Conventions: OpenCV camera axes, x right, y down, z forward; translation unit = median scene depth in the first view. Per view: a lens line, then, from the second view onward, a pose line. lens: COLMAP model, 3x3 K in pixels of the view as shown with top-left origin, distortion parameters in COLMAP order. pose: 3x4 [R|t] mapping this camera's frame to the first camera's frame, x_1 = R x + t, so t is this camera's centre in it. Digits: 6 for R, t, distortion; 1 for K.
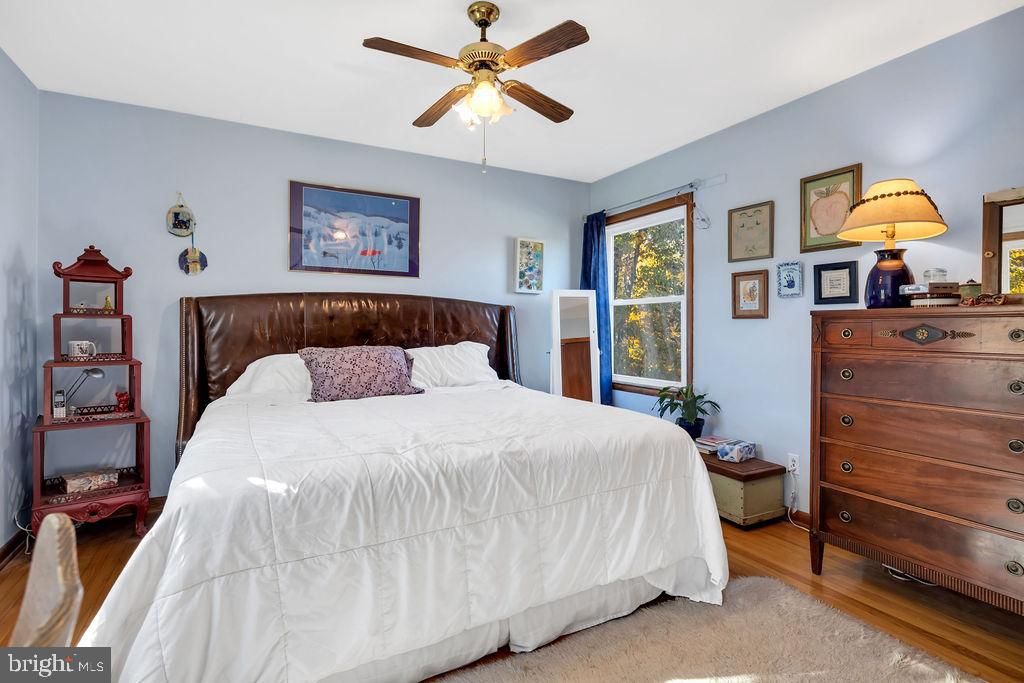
lens RADIAL K [[505.4, 0, 510.0], [0, 505.4, 335.1], [0, 0, 1]] dist [-0.000194, -0.000104]
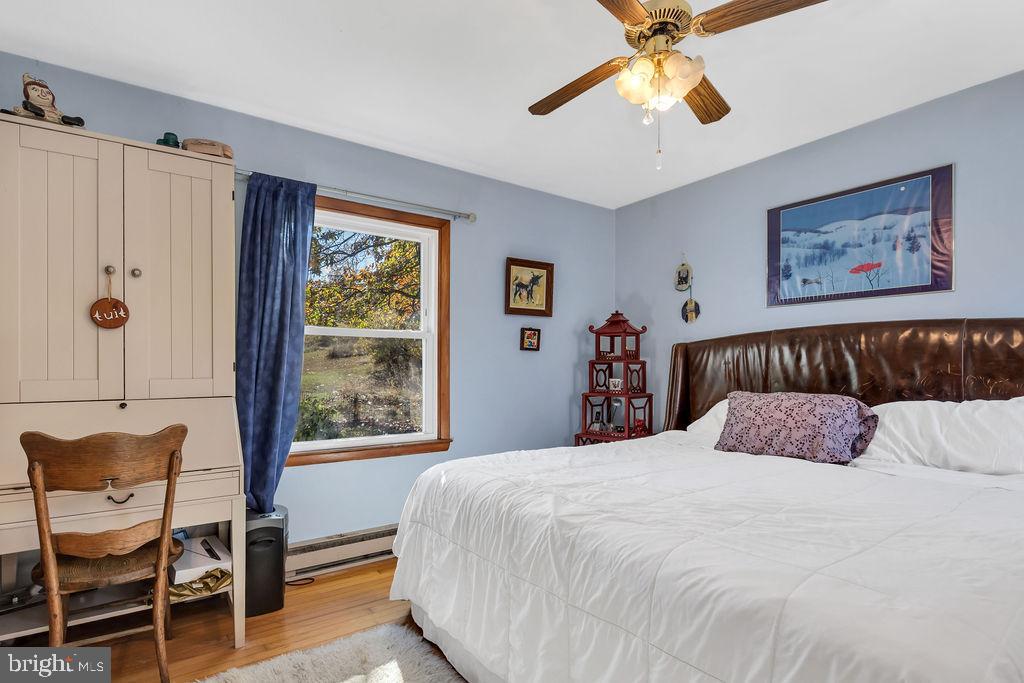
lens RADIAL K [[514.7, 0, 510.6], [0, 514.7, 370.5], [0, 0, 1]] dist [0.000838, 0.000218]
pose [[0.121507, 0.003929, -0.992583, 0.472574], [-0.016500, 0.999862, 0.001938, -0.008016], [0.992453, 0.016142, 0.121555, 0.463507]]
